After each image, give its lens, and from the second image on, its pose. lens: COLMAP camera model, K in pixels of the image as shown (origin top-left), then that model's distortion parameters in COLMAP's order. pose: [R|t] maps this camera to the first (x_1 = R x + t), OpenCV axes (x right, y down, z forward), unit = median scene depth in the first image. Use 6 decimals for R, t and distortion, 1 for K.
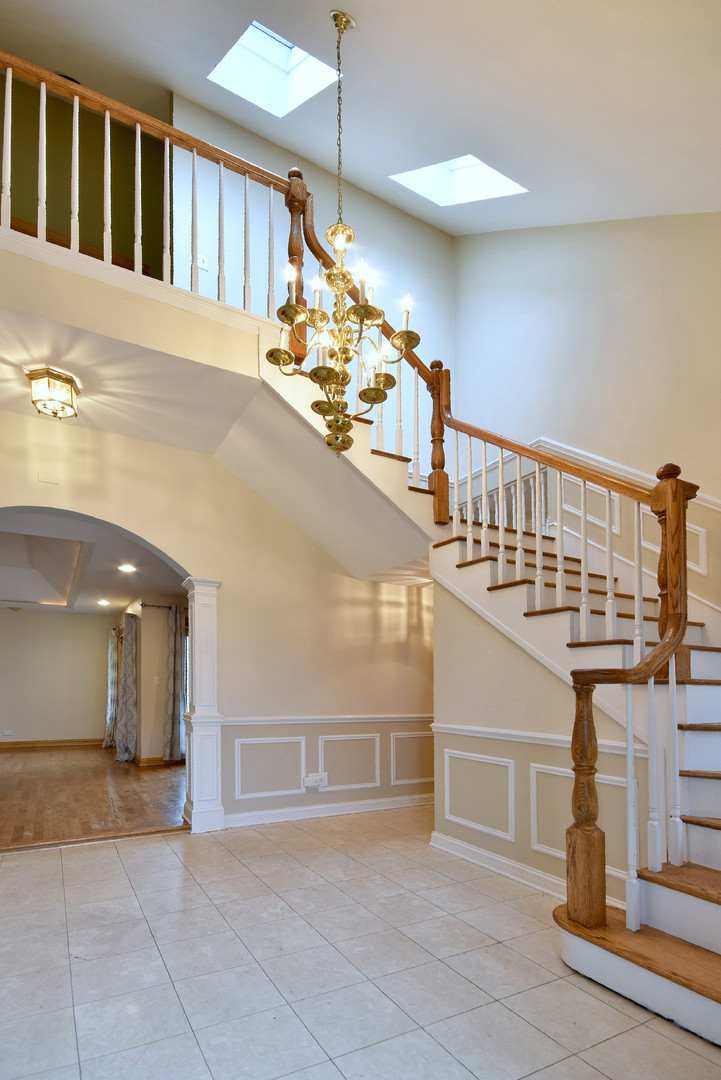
lens RADIAL K [[520.7, 0, 398.6], [0, 520.7, 636.4], [0, 0, 1]] dist [0.002509, 0.000629]
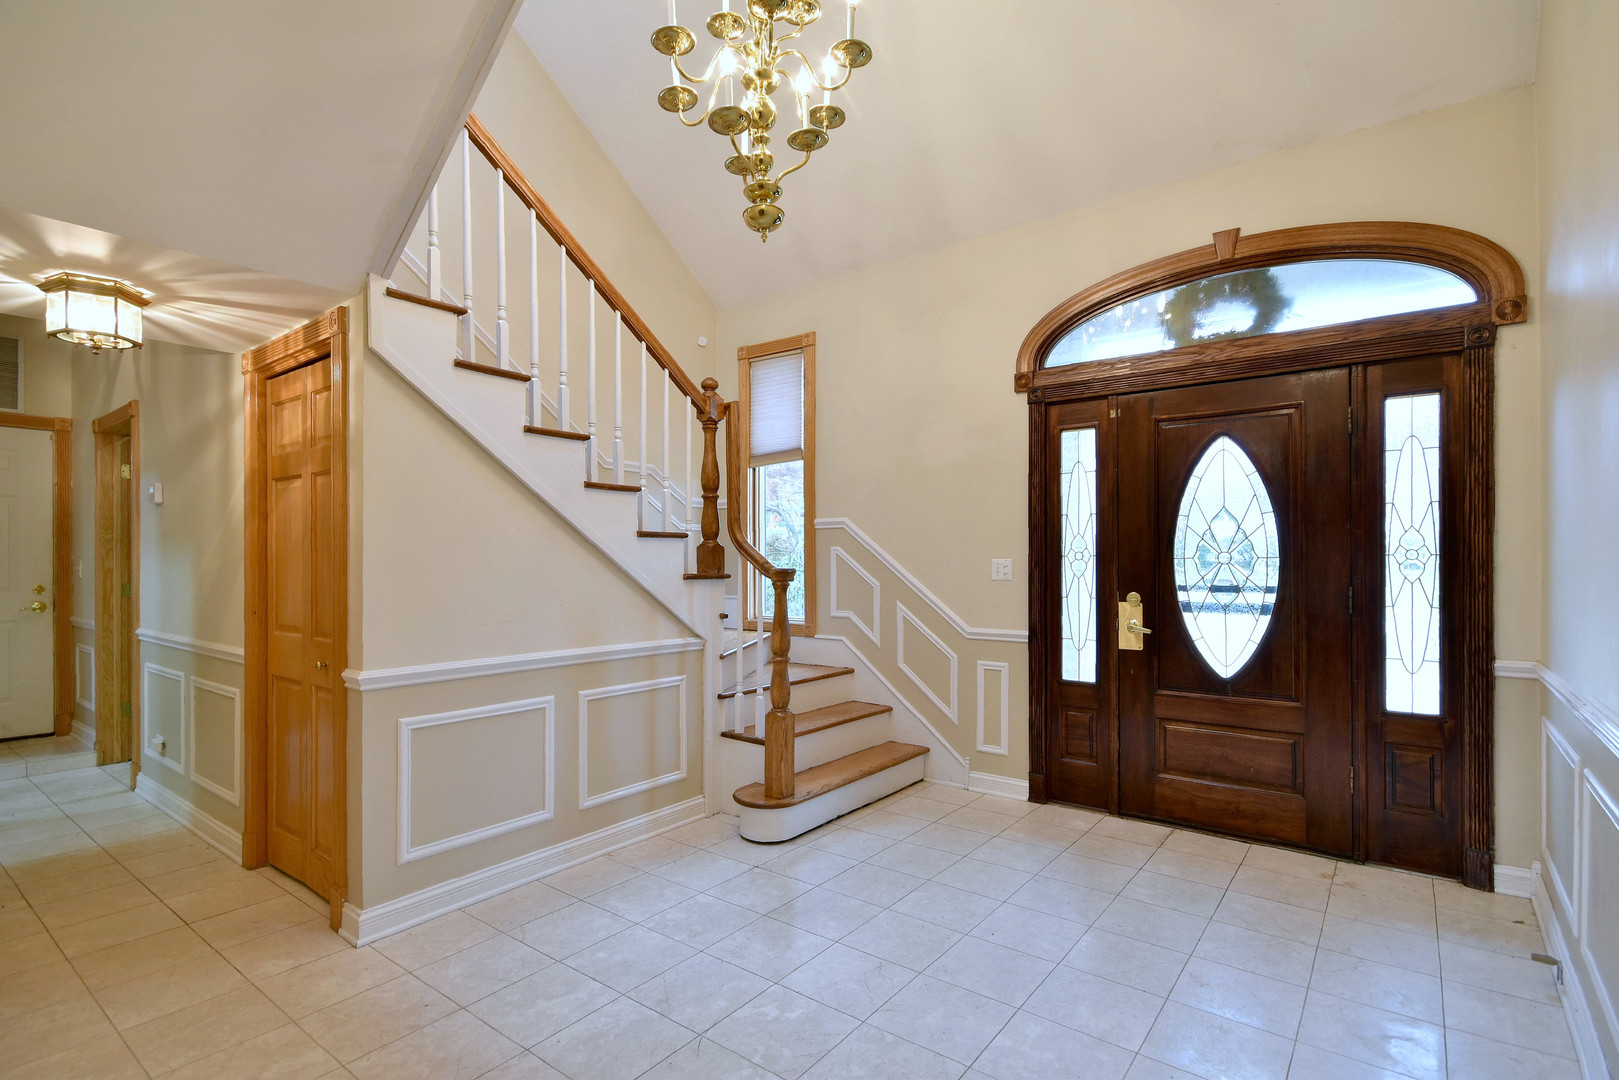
lens RADIAL K [[775.5, 0, 812.7], [0, 775.5, 548.4], [0, 0, 1]] dist [0.009863, 0.001804]
pose [[-0.406774, -0.036166, 0.912813, -1.468509], [-0.025333, 0.999278, 0.028302, -0.005180], [-0.913177, -0.011612, -0.407397, 1.890577]]
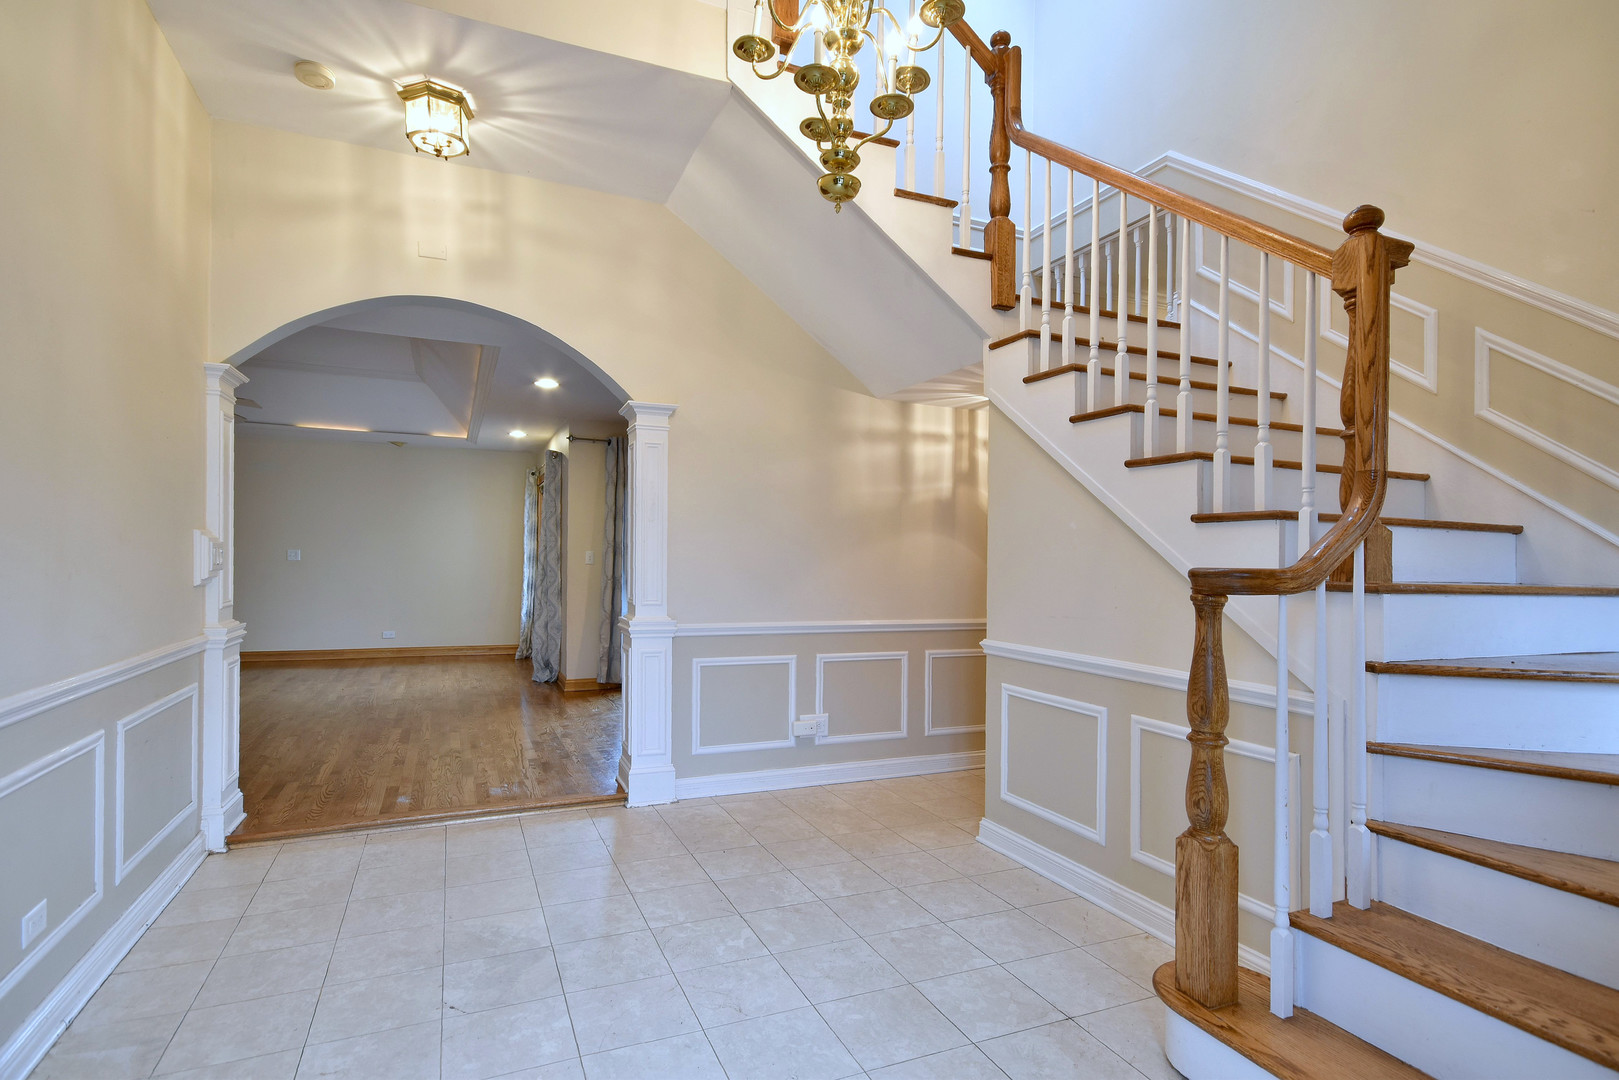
lens RADIAL K [[809.8, 0, 795.8], [0, 809.8, 569.7], [0, 0, 1]] dist [0.013632, -0.000697]
pose [[0.994802, -0.033903, -0.096015, -0.074290], [0.035284, 0.999296, 0.012727, 0.069612], [0.095516, -0.016049, 0.995299, -0.003882]]
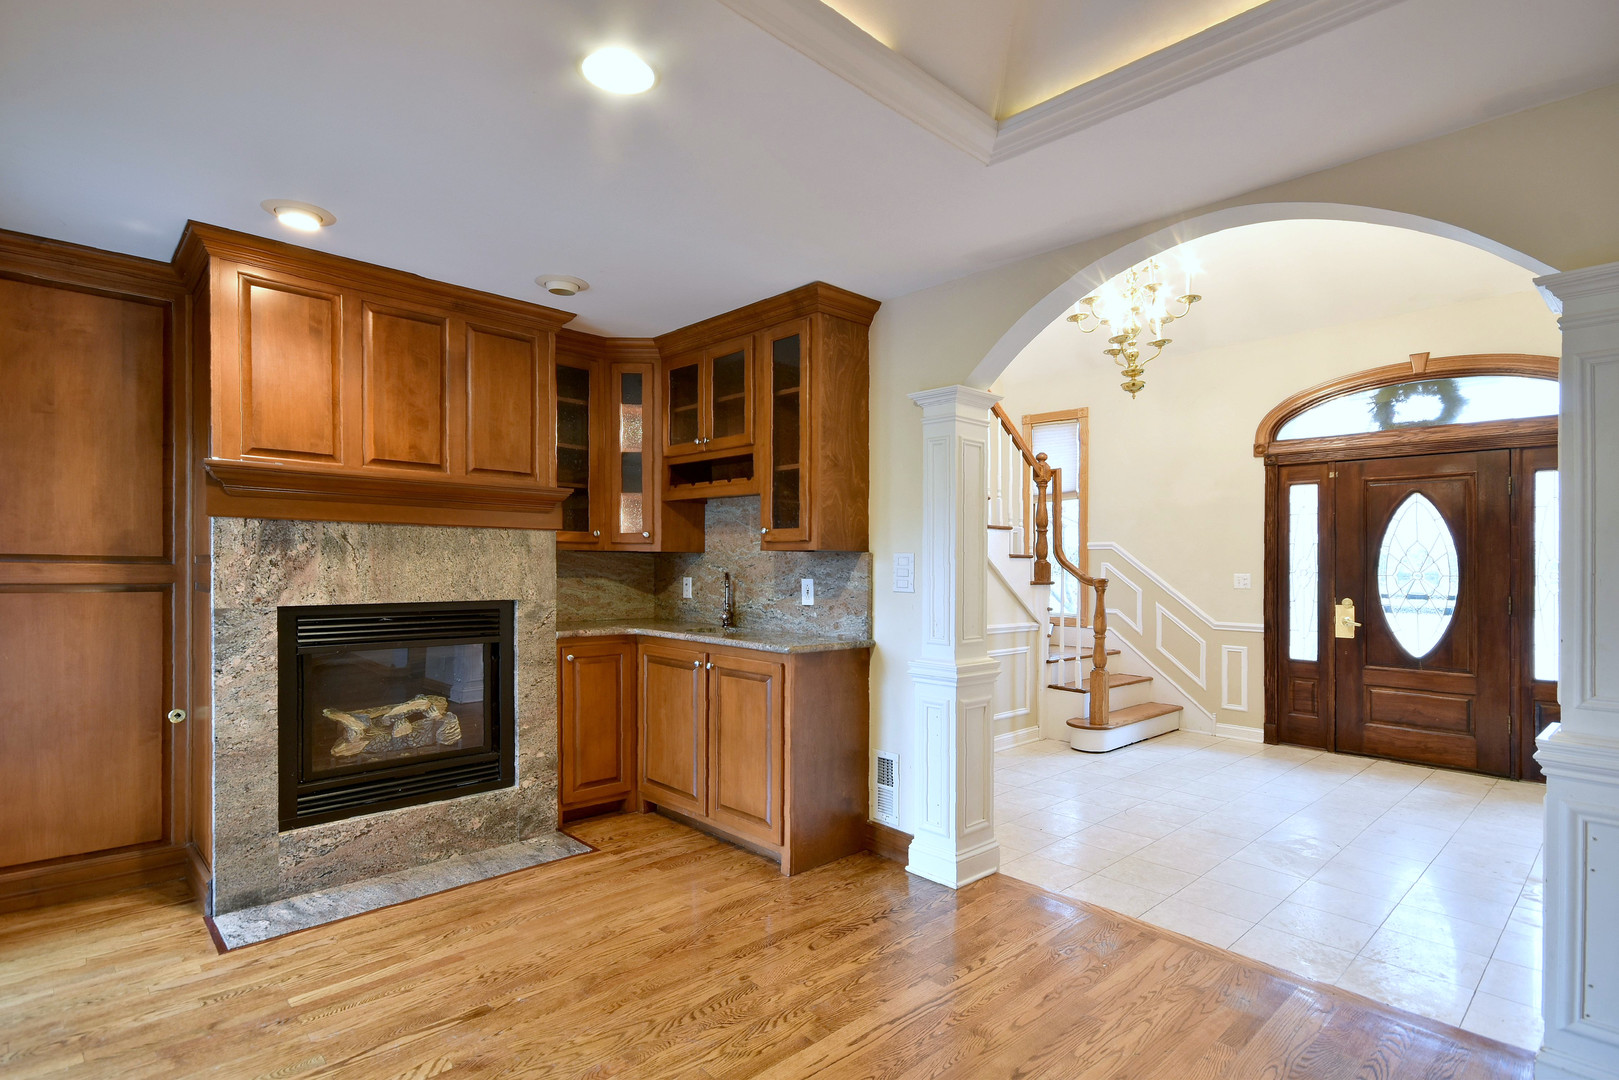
lens RADIAL K [[809.8, 0, 805.5], [0, 809.8, 548.3], [0, 0, 1]] dist [0.013632, -0.000697]
pose [[-0.257100, -0.033970, 0.965788, -2.453911], [-0.029146, 0.999200, 0.027387, -0.071926], [-0.965945, -0.021108, -0.257885, 3.136392]]
